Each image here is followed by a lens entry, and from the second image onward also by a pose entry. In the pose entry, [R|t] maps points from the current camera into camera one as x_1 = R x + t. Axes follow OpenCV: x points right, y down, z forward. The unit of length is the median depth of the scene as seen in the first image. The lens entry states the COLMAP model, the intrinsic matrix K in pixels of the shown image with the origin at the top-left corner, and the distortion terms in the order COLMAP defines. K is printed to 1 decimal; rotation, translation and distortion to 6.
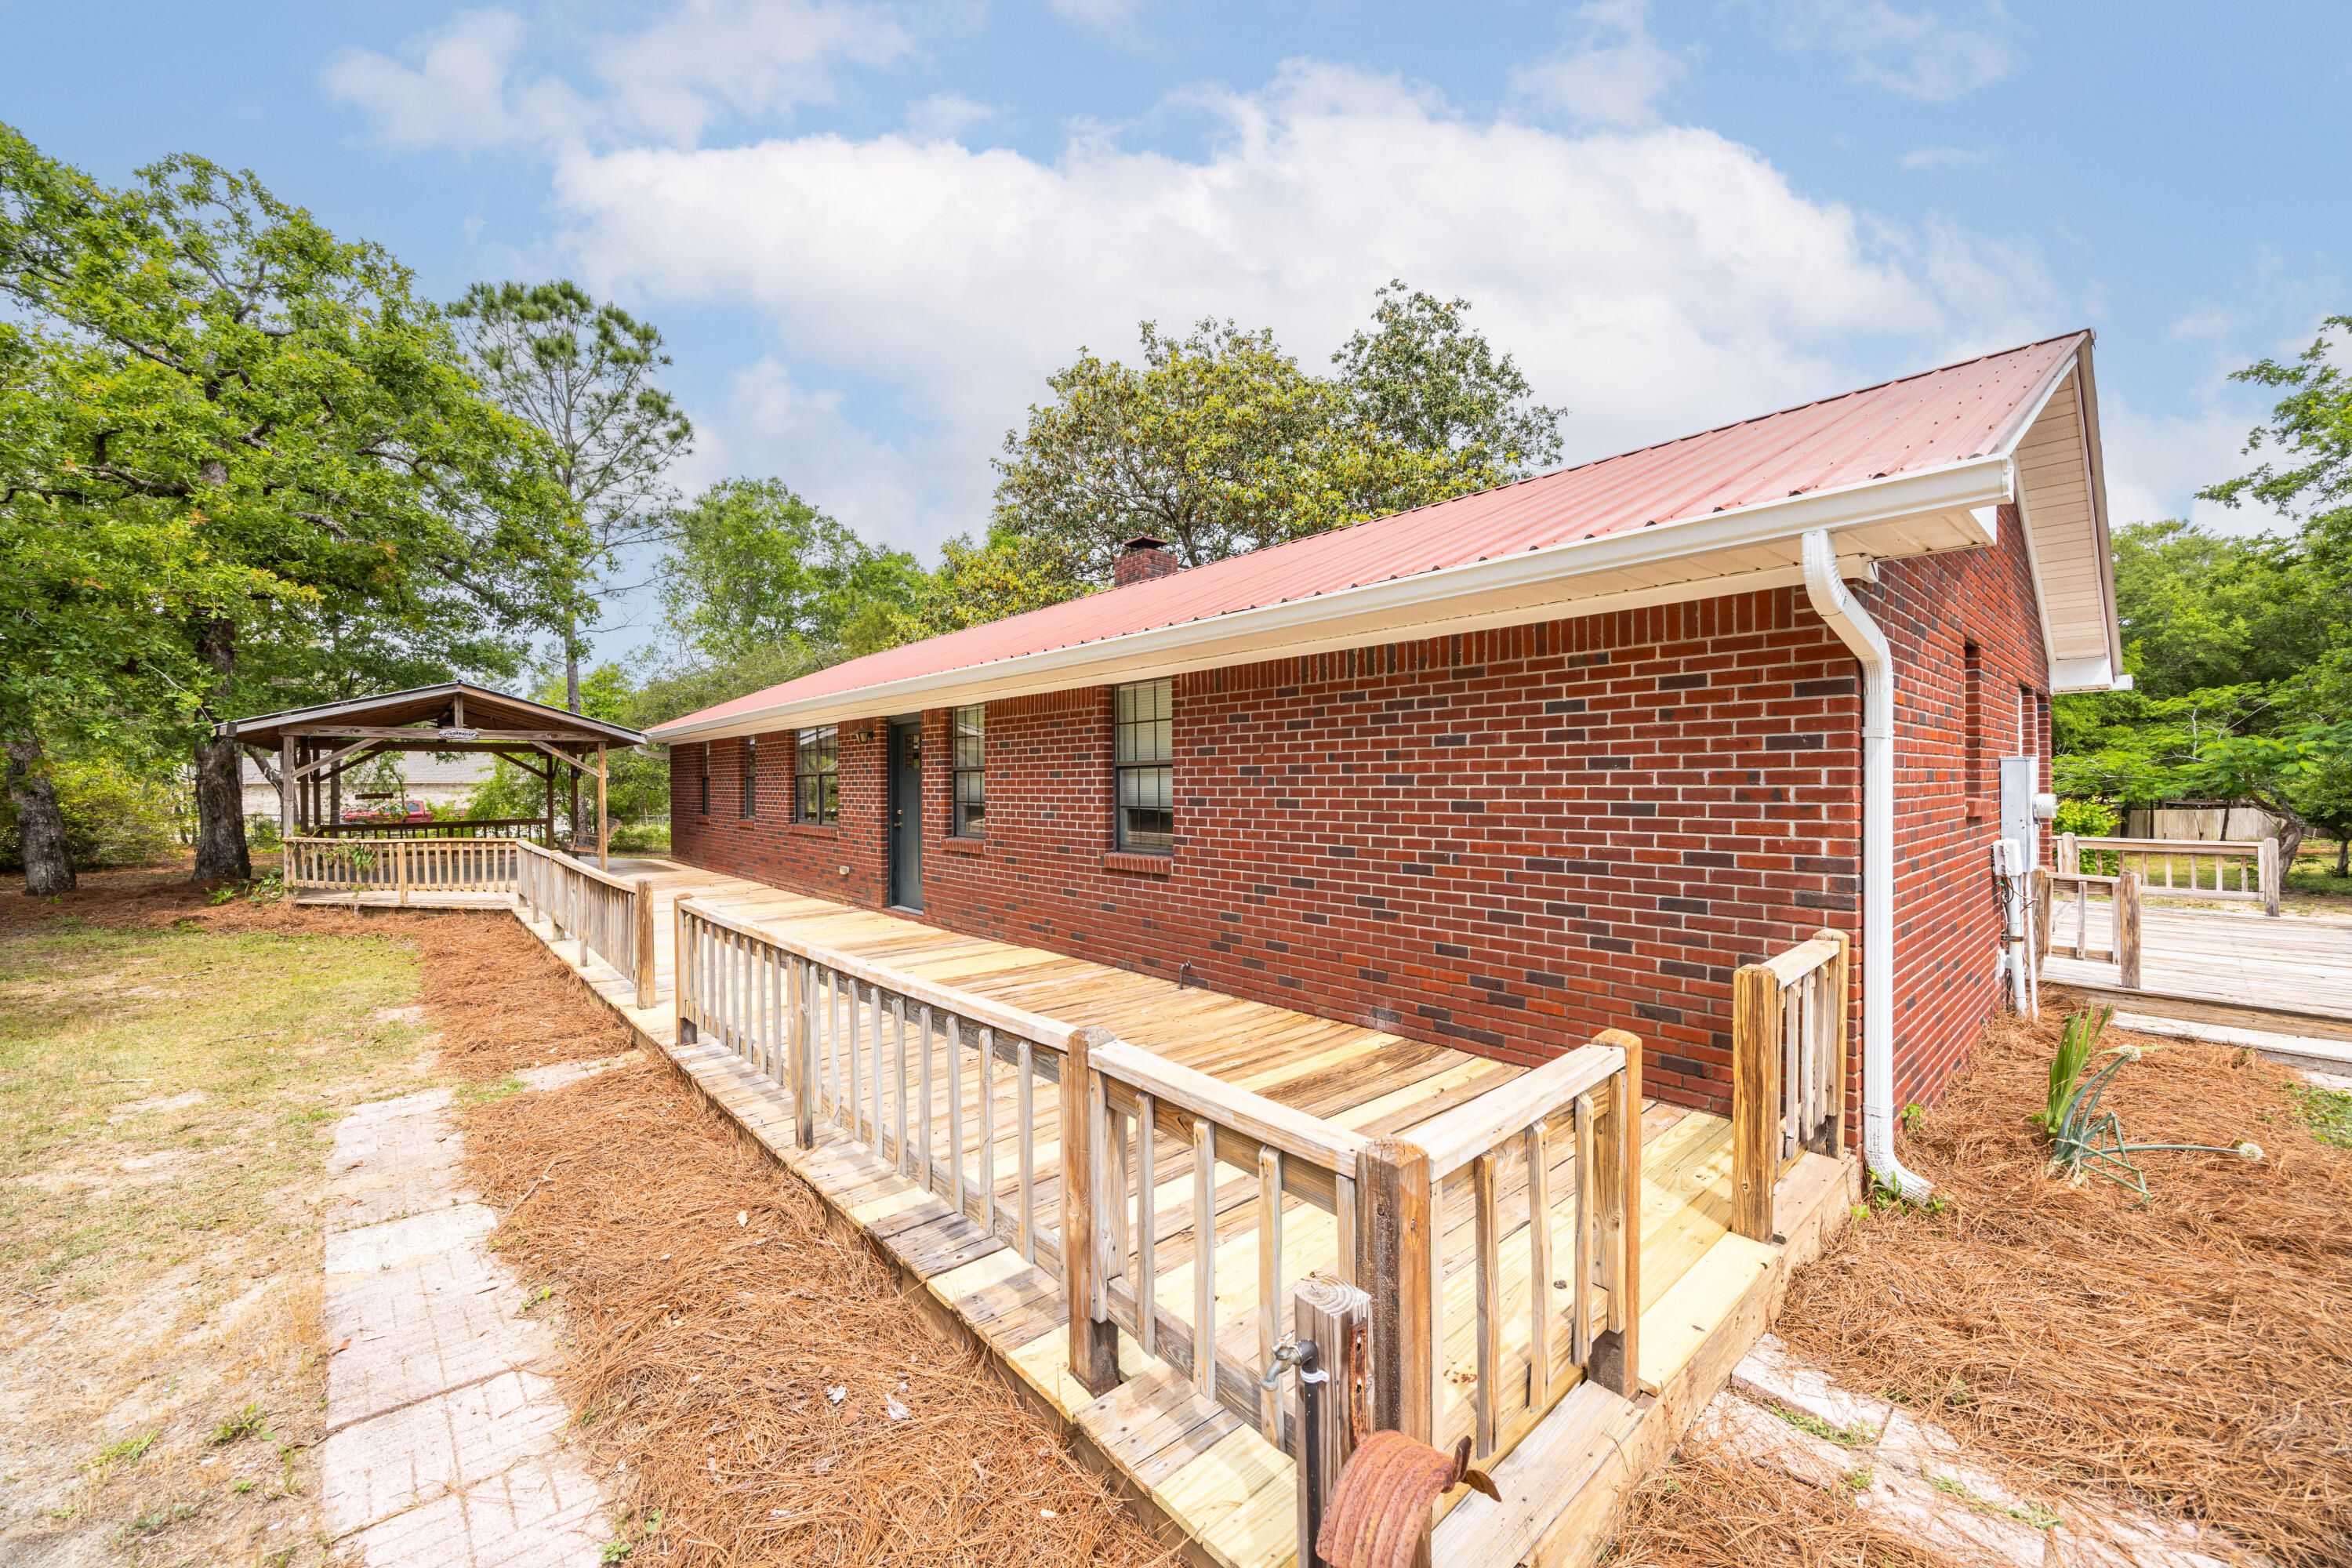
lens RADIAL K [[890.8, 0, 1176.0], [0, 890.8, 784.0], [0, 0, 1]] dist [-0.000203, -0.001997]
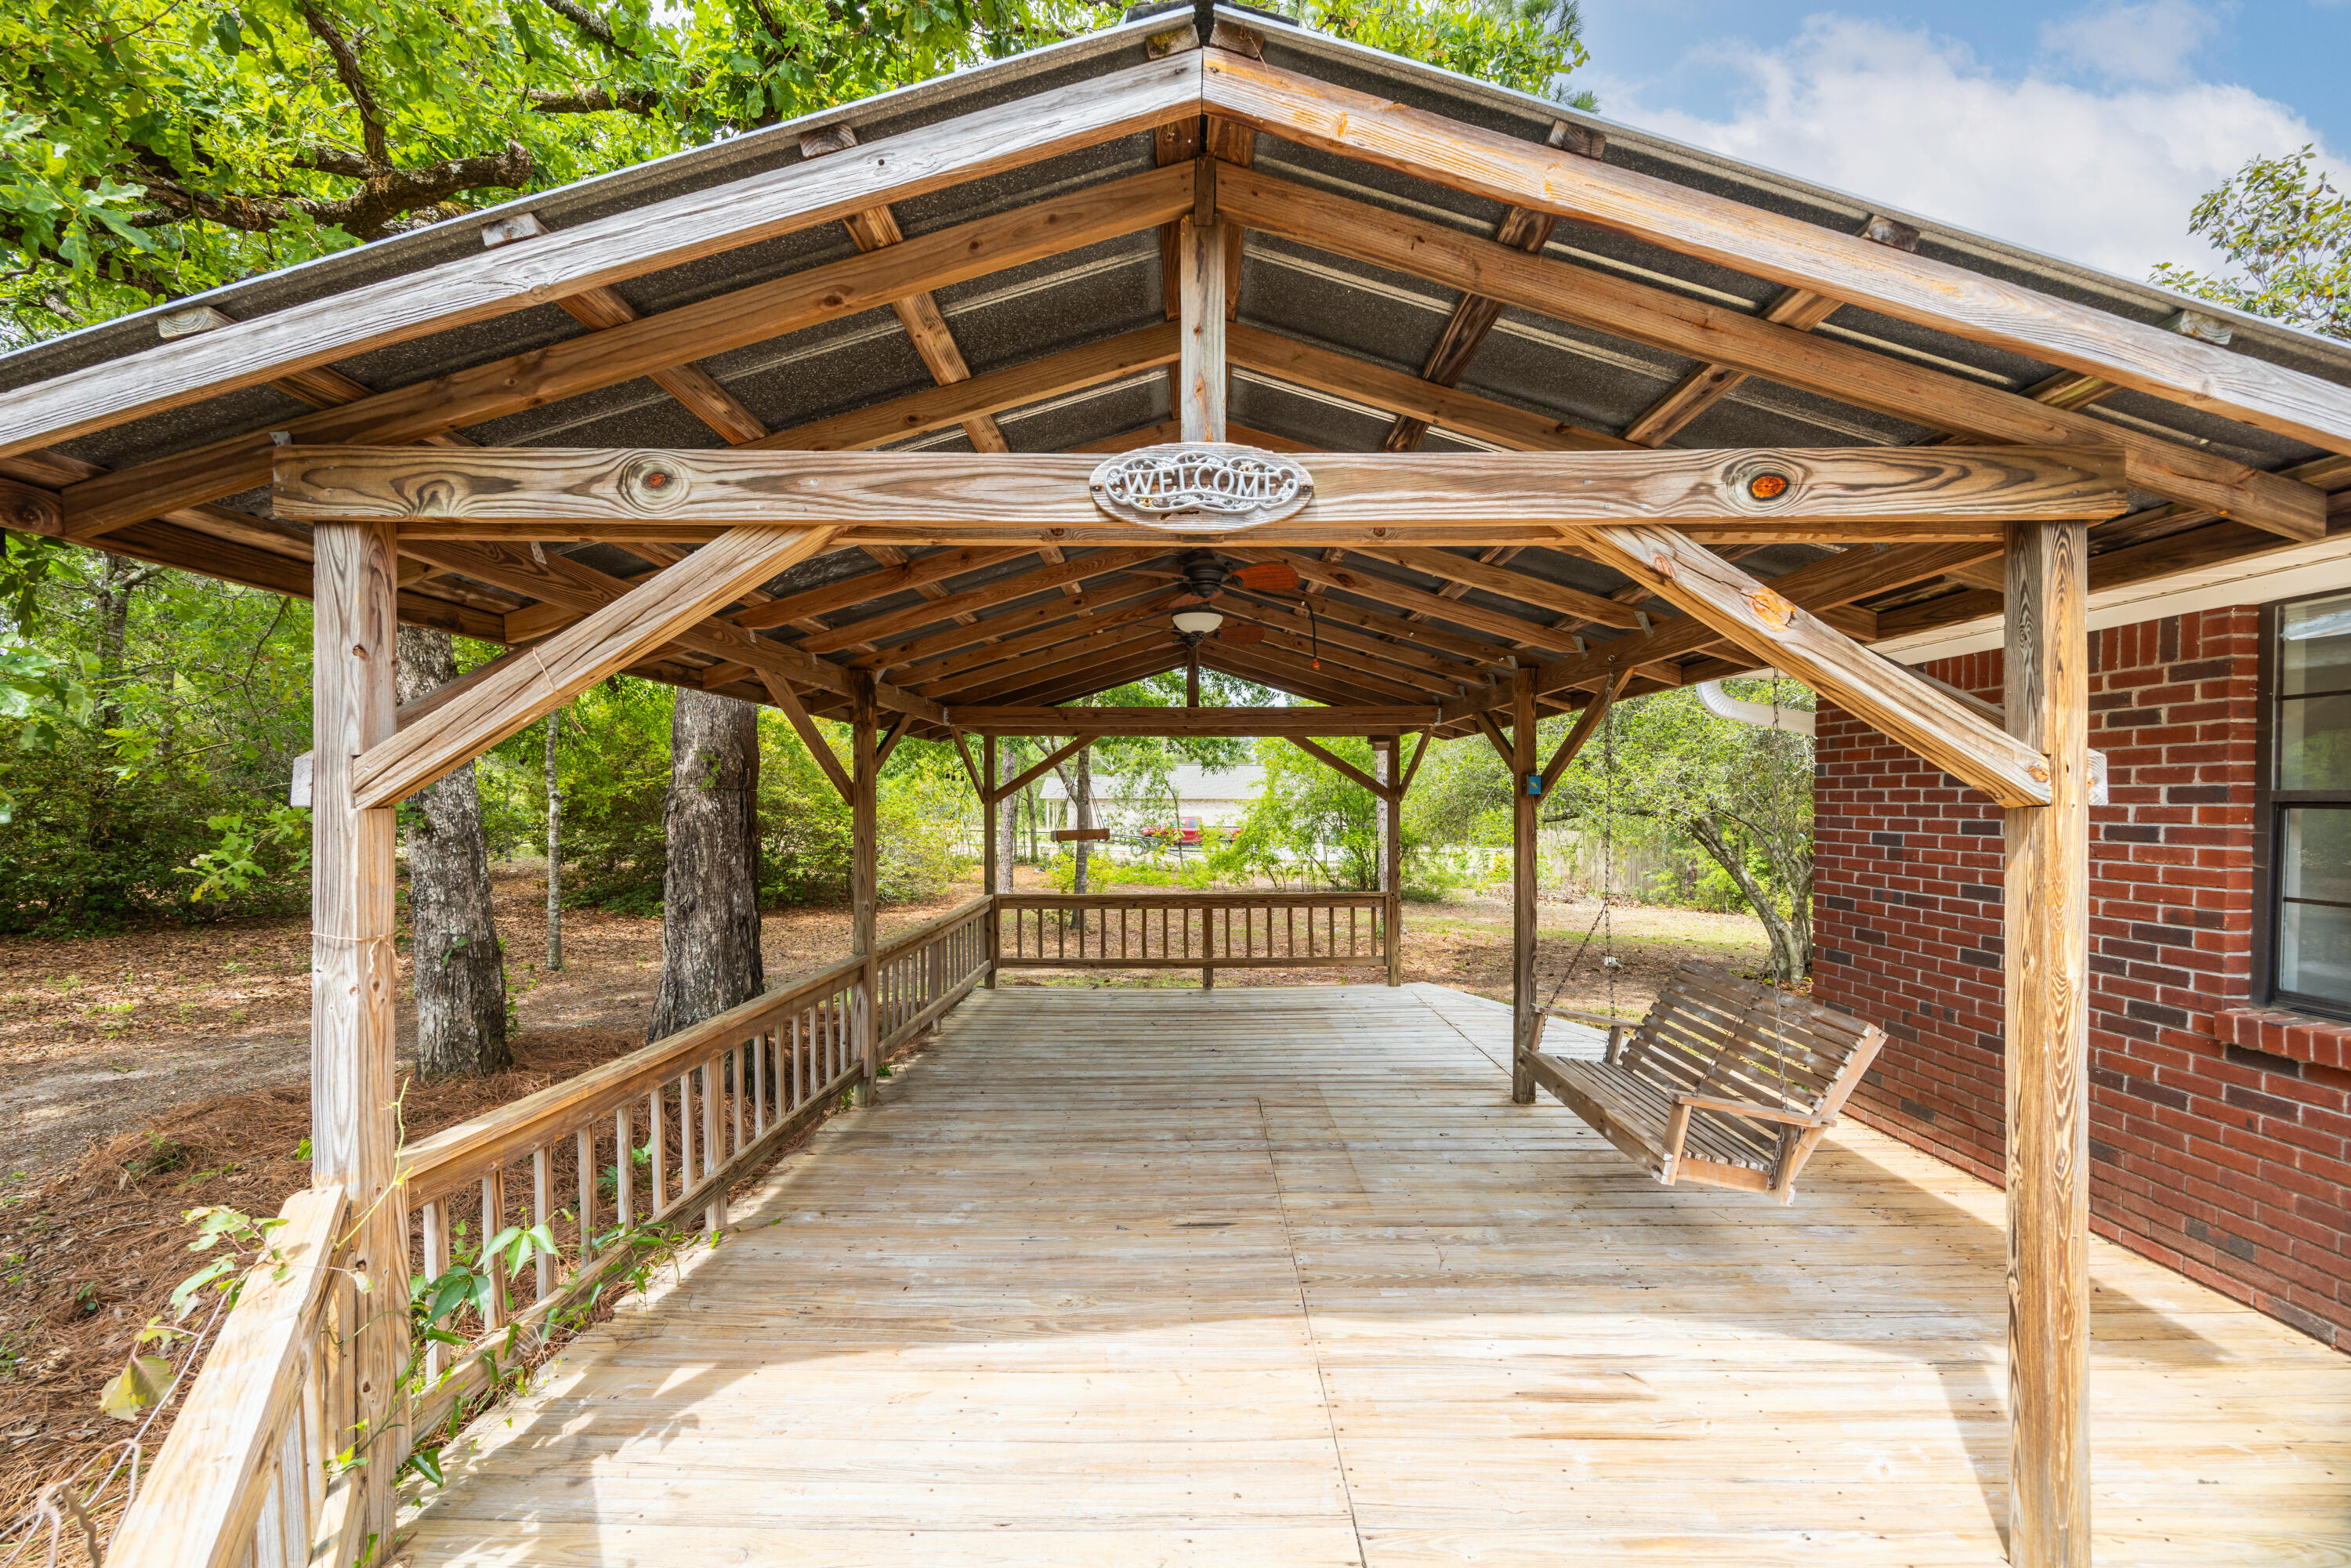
lens RADIAL K [[940.4, 0, 1194.0], [0, 940.4, 822.0], [0, 0, 1]] dist [0.000422, -0.000018]
pose [[0.753556, 0.022023, -0.657015, -0.515808], [-0.006946, 0.999650, 0.025542, -0.005140], [0.657347, -0.014683, 0.753445, 0.646496]]
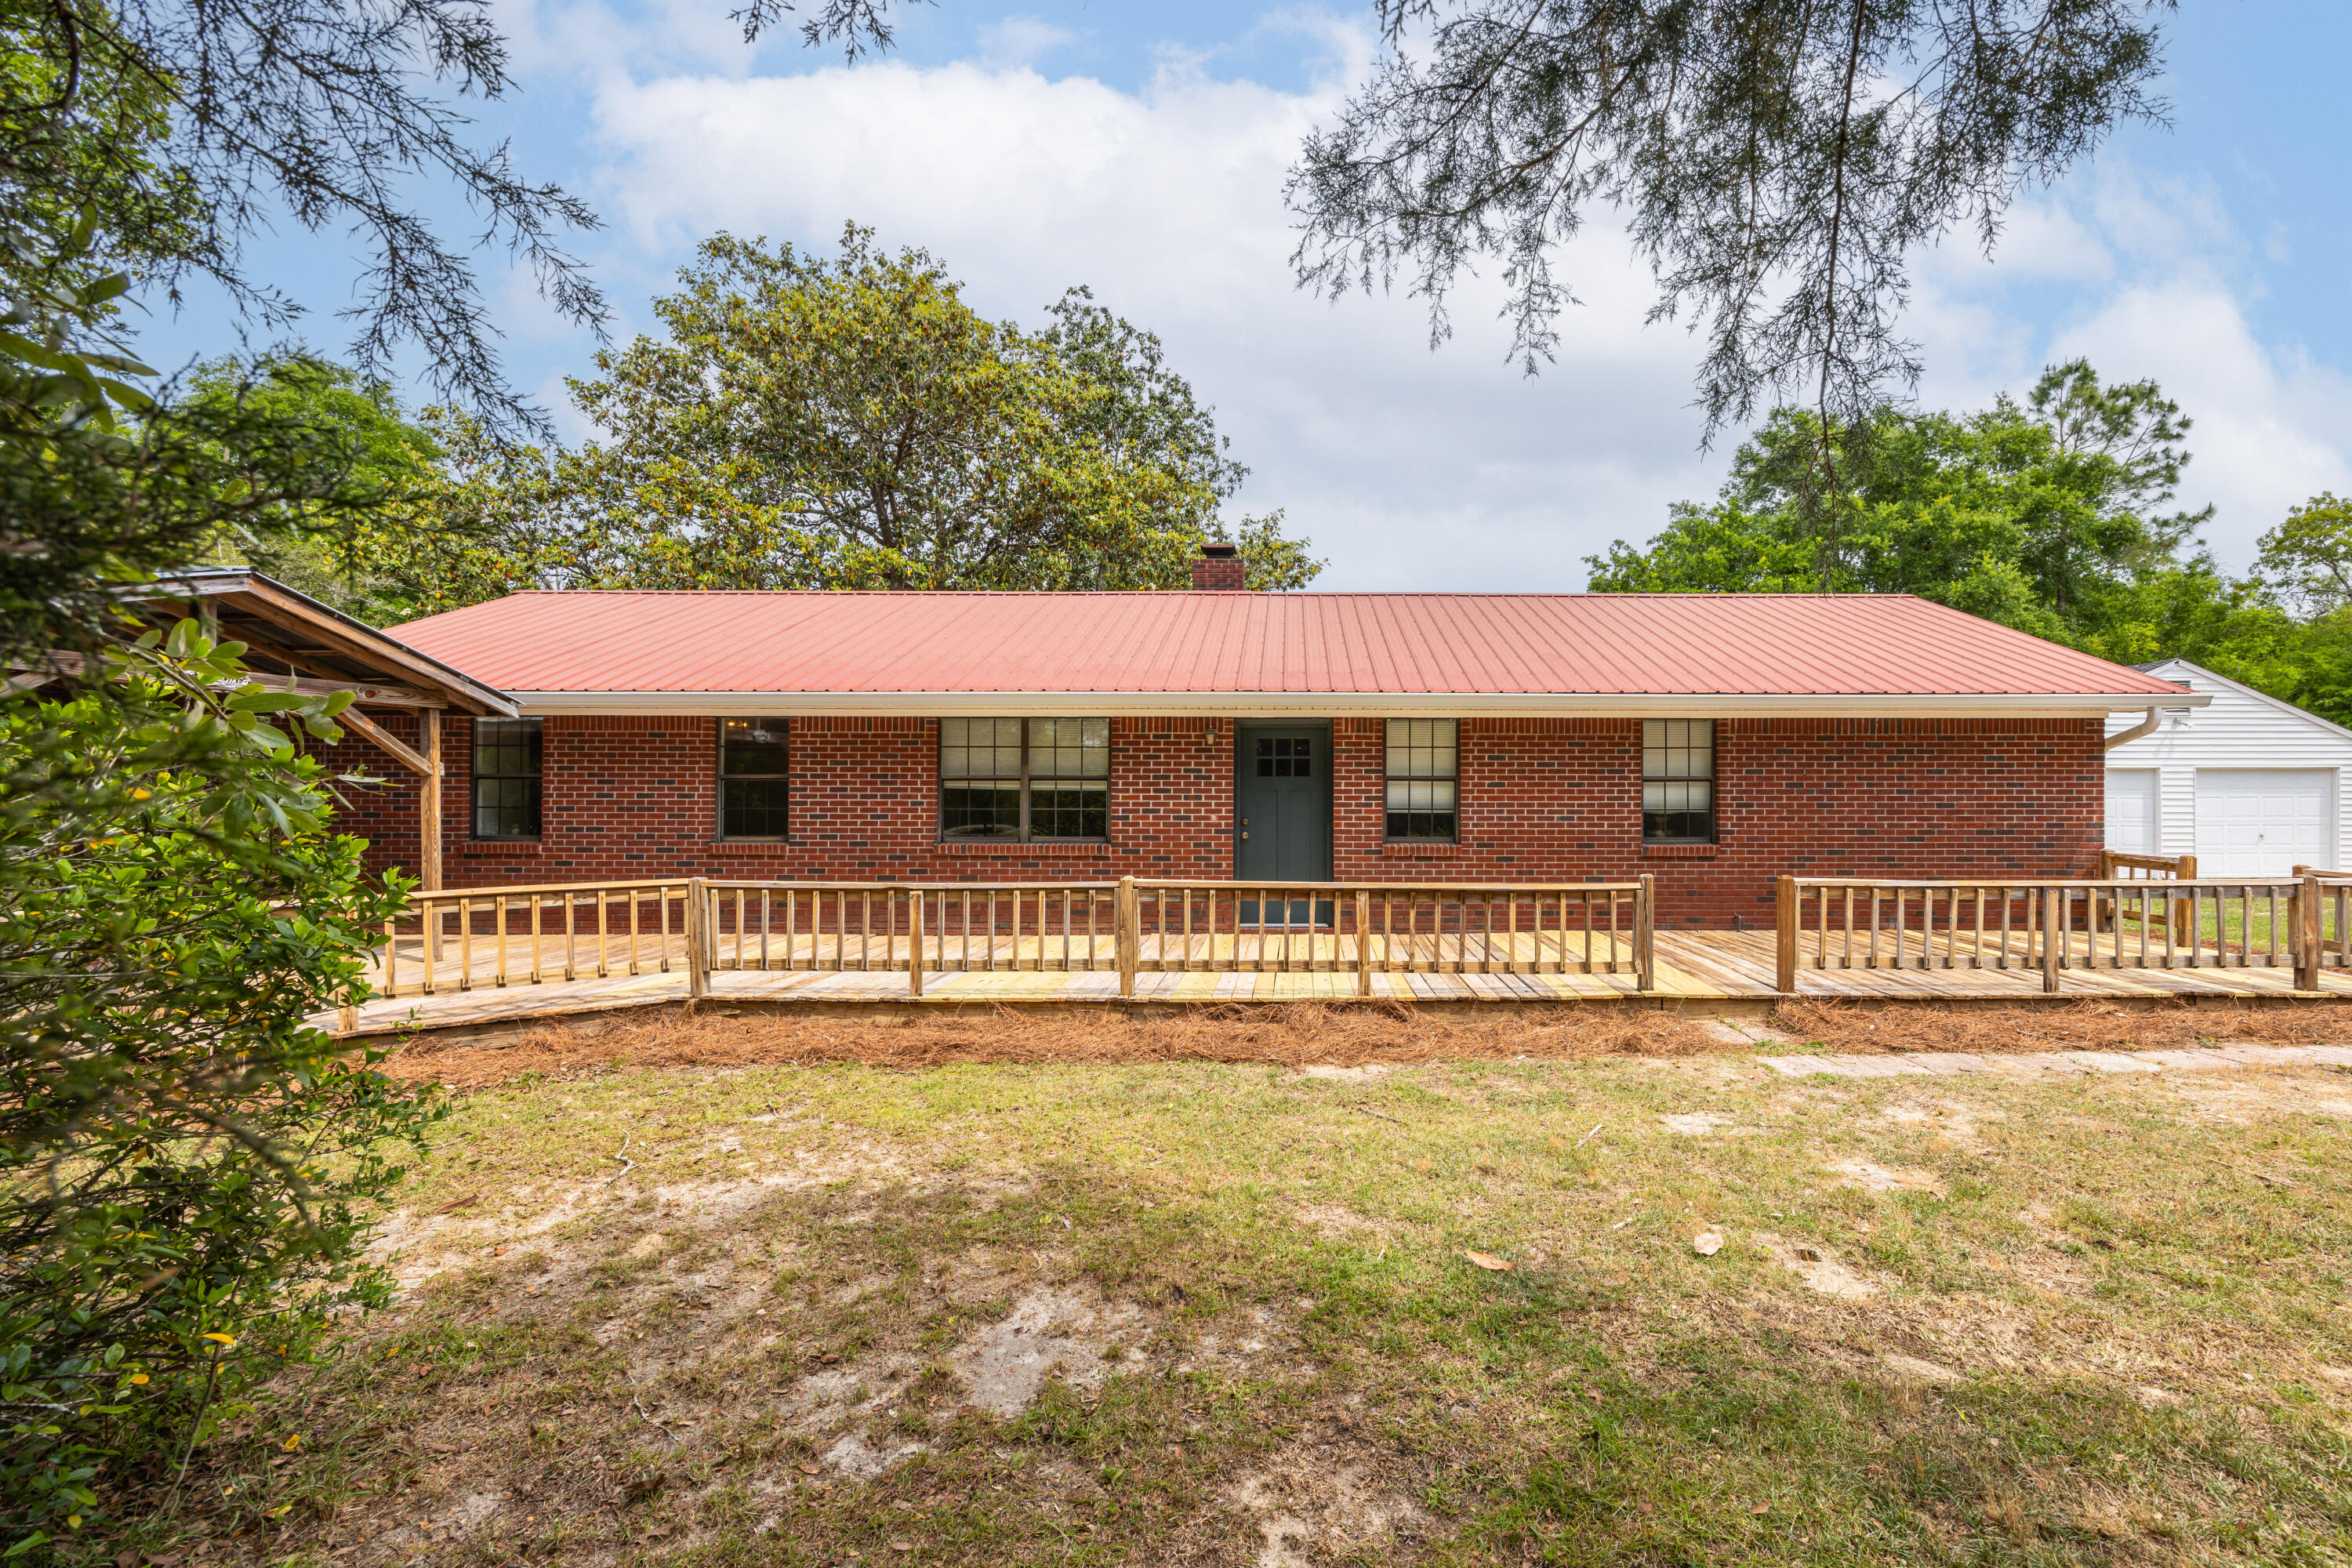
lens RADIAL K [[971.7, 0, 1278.1], [0, 971.7, 781.4], [0, 0, 1]] dist [-0.006594, -0.000152]
pose [[0.667307, 0.014533, 0.744641, -0.588988], [-0.004989, 0.999874, -0.015043, 0.002941], [-0.744766, 0.006324, 0.667295, 0.171328]]
